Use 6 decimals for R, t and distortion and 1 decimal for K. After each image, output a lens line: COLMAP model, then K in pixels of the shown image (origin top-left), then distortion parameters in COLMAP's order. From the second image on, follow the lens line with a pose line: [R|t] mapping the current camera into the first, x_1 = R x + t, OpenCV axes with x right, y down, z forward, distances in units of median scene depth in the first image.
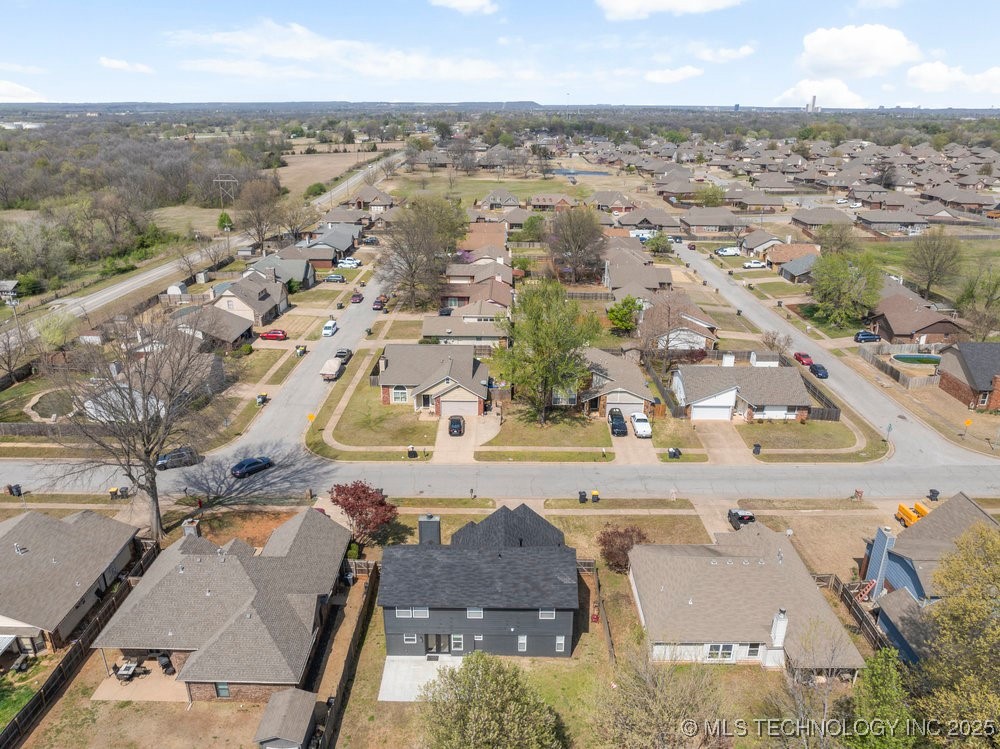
lens RADIAL K [[714.5, 0, 500.0], [0, 714.5, 374.5], [0, 0, 1]] dist [-0.008178, -0.002326]
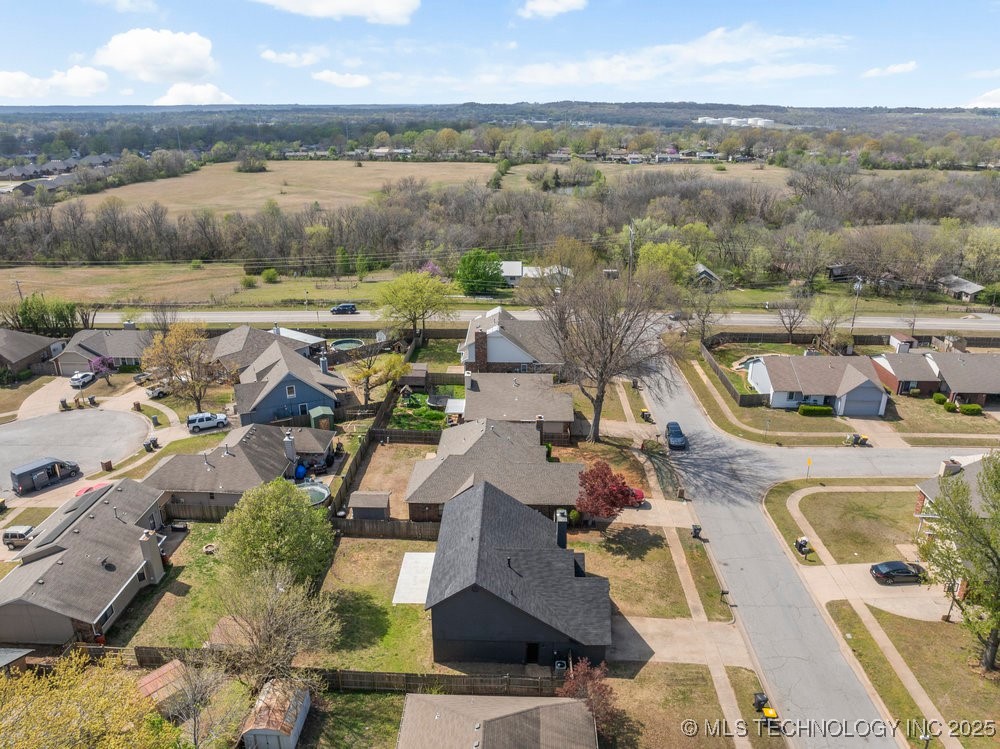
lens RADIAL K [[714.5, 0, 500.0], [0, 714.5, 374.5], [0, 0, 1]] dist [-0.008178, -0.002326]
pose [[-0.012294, 0.353120, -0.935497, 0.537541], [-0.365519, 0.869233, 0.332911, -0.191204], [0.930723, 0.346035, 0.118386, 0.509524]]
